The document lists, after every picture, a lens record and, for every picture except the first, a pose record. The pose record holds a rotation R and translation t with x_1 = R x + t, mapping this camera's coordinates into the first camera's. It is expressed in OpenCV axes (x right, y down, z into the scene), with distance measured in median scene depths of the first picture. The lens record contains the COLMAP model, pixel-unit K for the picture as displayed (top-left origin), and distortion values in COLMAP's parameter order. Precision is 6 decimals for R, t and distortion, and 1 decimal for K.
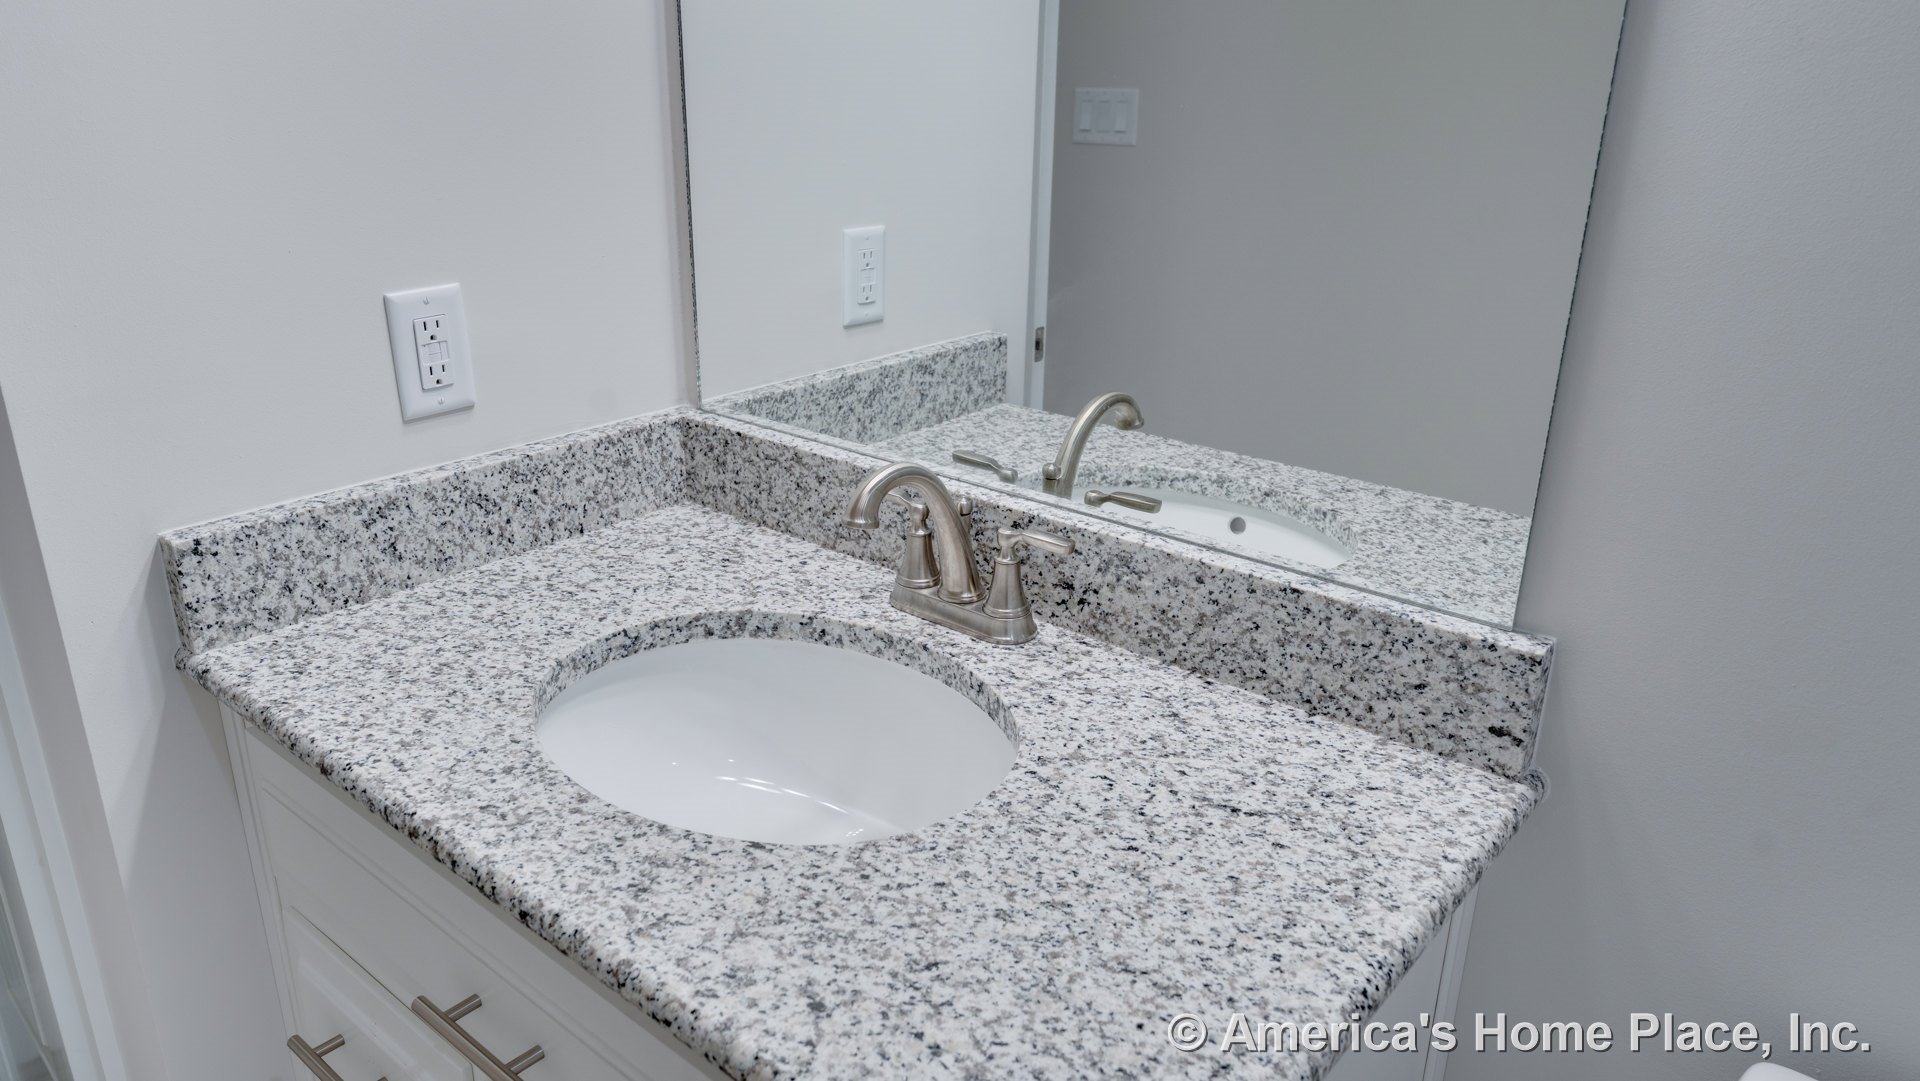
lens RADIAL K [[1325.6, 0, 960.9], [0, 1325.6, 537.3], [0, 0, 1]] dist [0.010857, -0.002236]
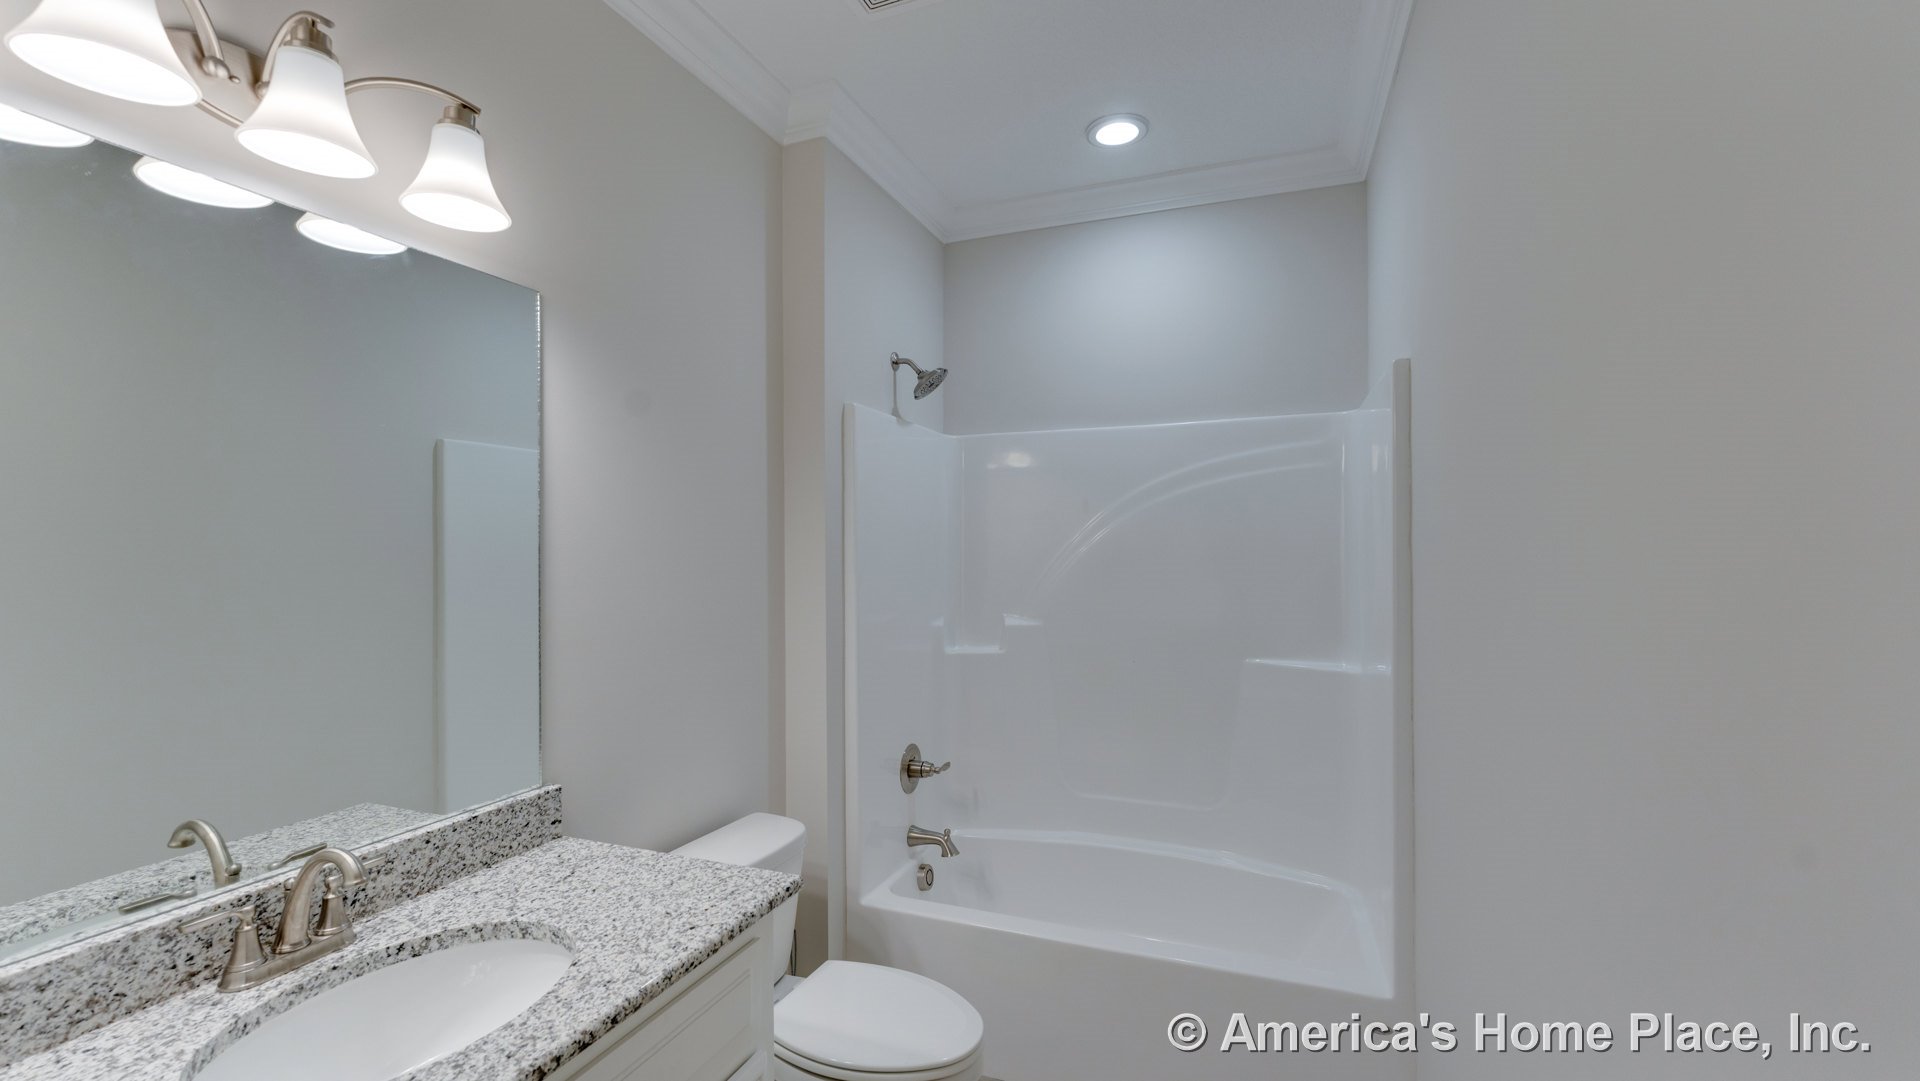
lens RADIAL K [[784.6, 0, 961.4], [0, 784.6, 544.9], [0, 0, 1]] dist [0.010745, -0.002238]
pose [[-0.334725, -0.002073, 0.942314, -1.226089], [0.331572, 0.935788, 0.119838, -0.265984], [-0.882054, 0.352558, -0.312544, 0.498272]]
